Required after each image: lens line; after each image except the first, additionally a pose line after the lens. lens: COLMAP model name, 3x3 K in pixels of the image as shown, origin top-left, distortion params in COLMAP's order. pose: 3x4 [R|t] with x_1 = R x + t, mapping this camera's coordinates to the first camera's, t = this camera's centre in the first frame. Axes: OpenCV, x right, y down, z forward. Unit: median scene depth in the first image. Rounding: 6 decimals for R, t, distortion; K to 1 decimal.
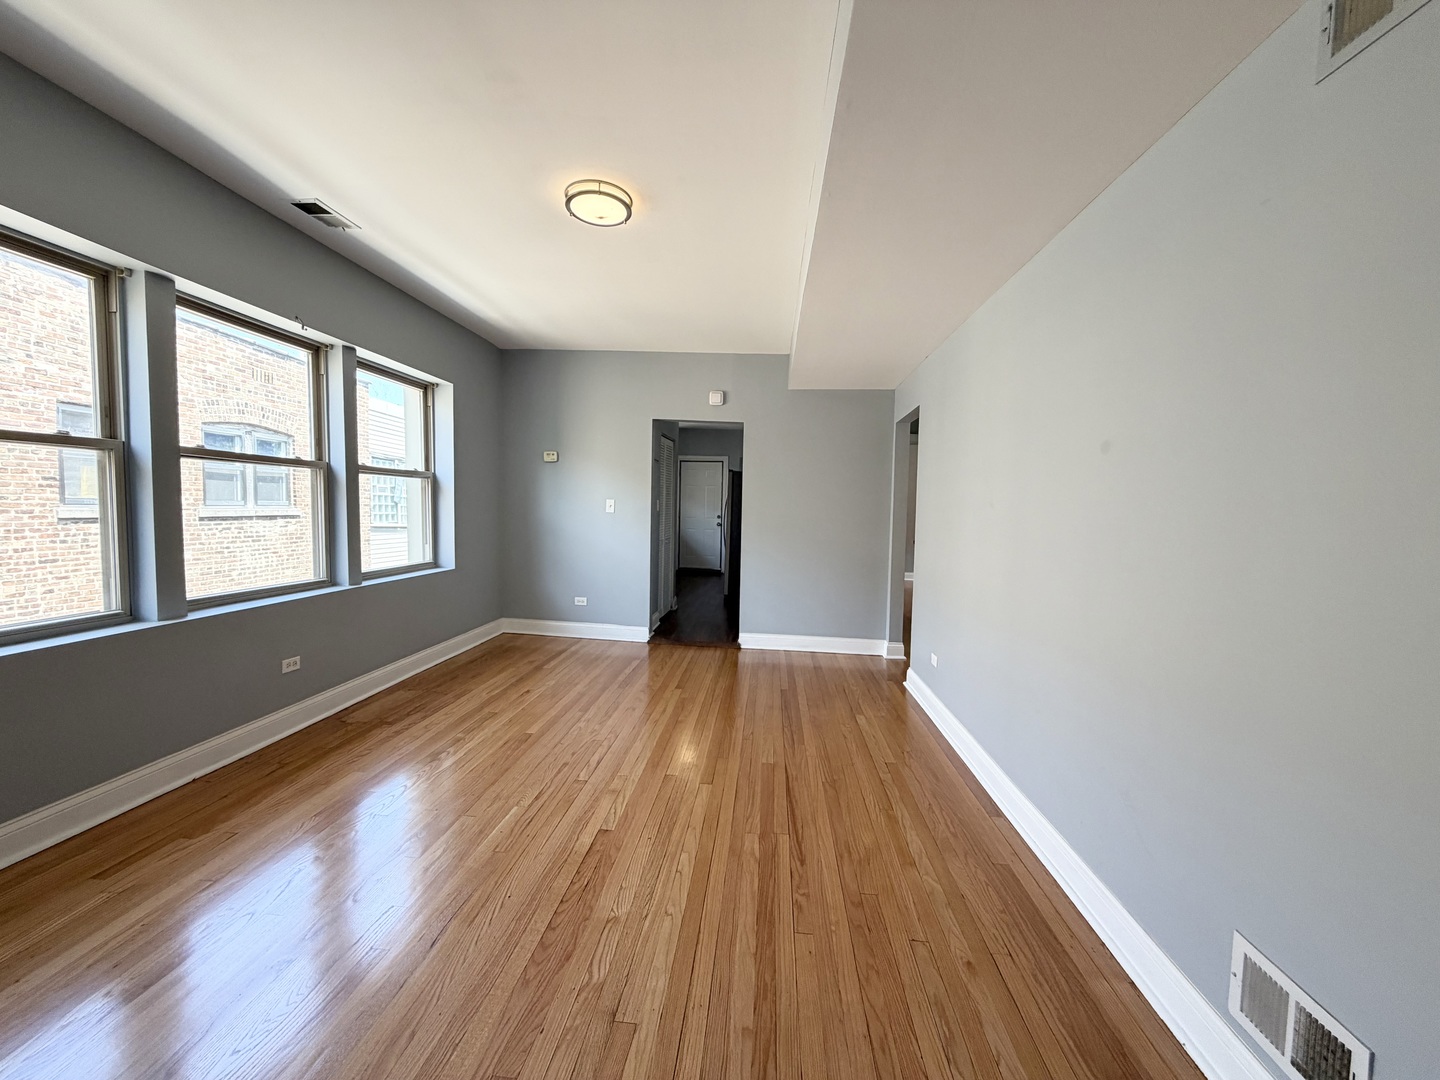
lens RADIAL K [[583.8, 0, 714.4], [0, 583.8, 542.2], [0, 0, 1]] dist [-0.002717, -0.000547]
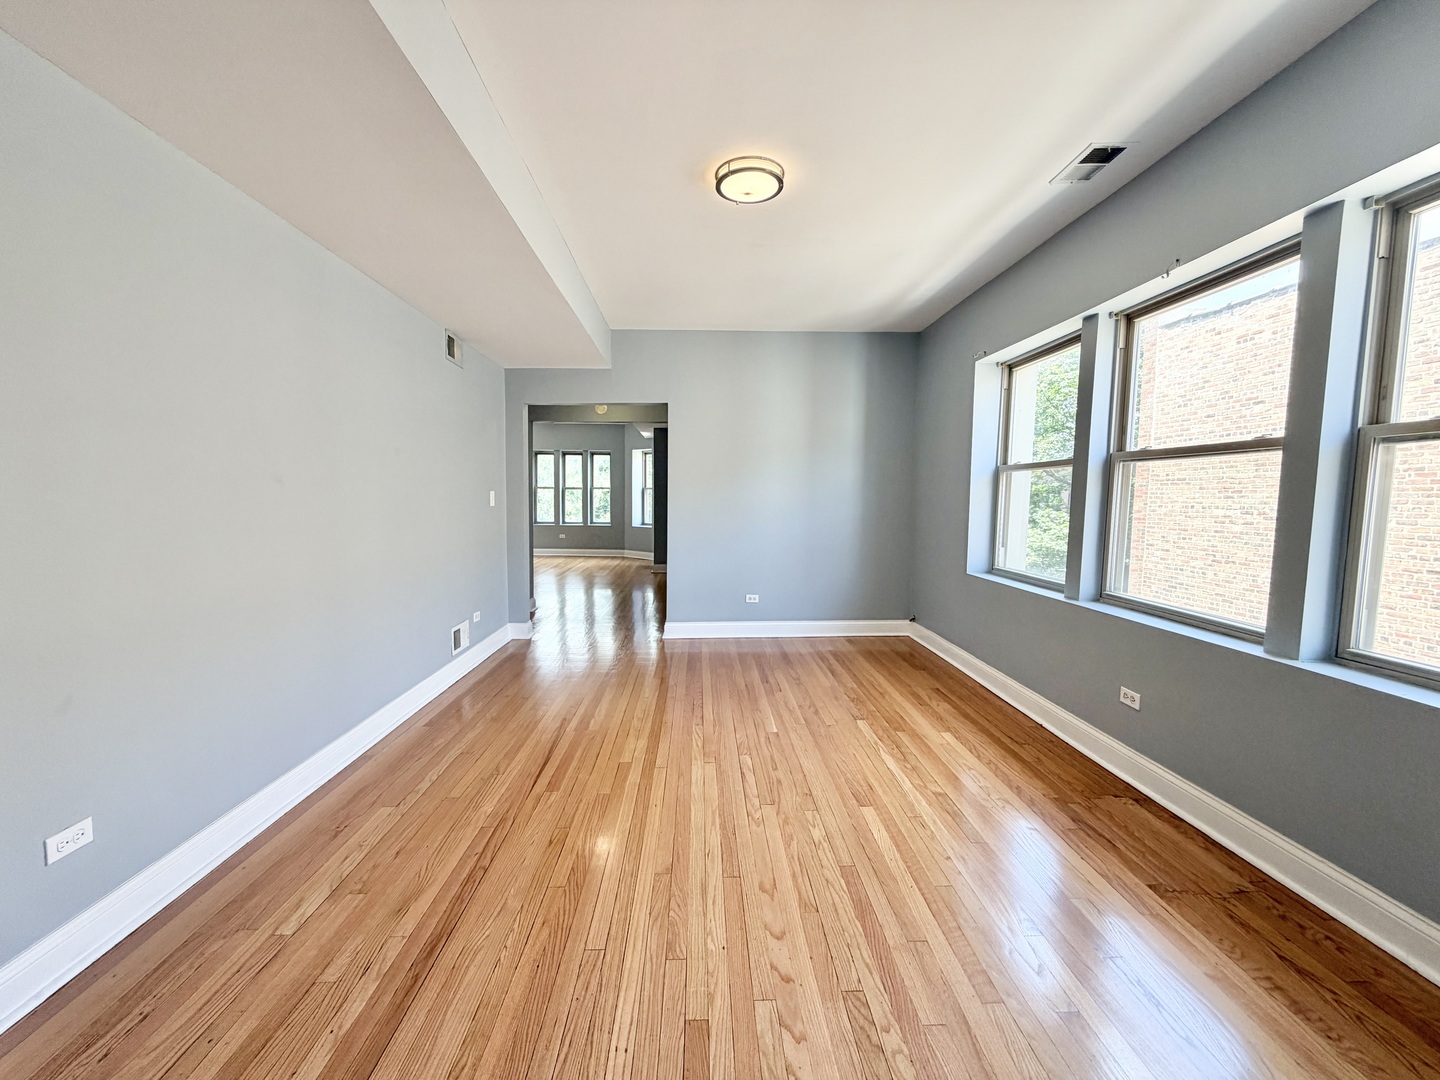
lens RADIAL K [[583.8, 0, 714.4], [0, 583.8, 542.2], [0, 0, 1]] dist [-0.002717, -0.000547]
pose [[-0.991968, -0.021796, -0.124594, -0.028841], [-0.038844, 0.989936, 0.136082, -0.100753], [0.120374, 0.139829, -0.982832, 1.731602]]
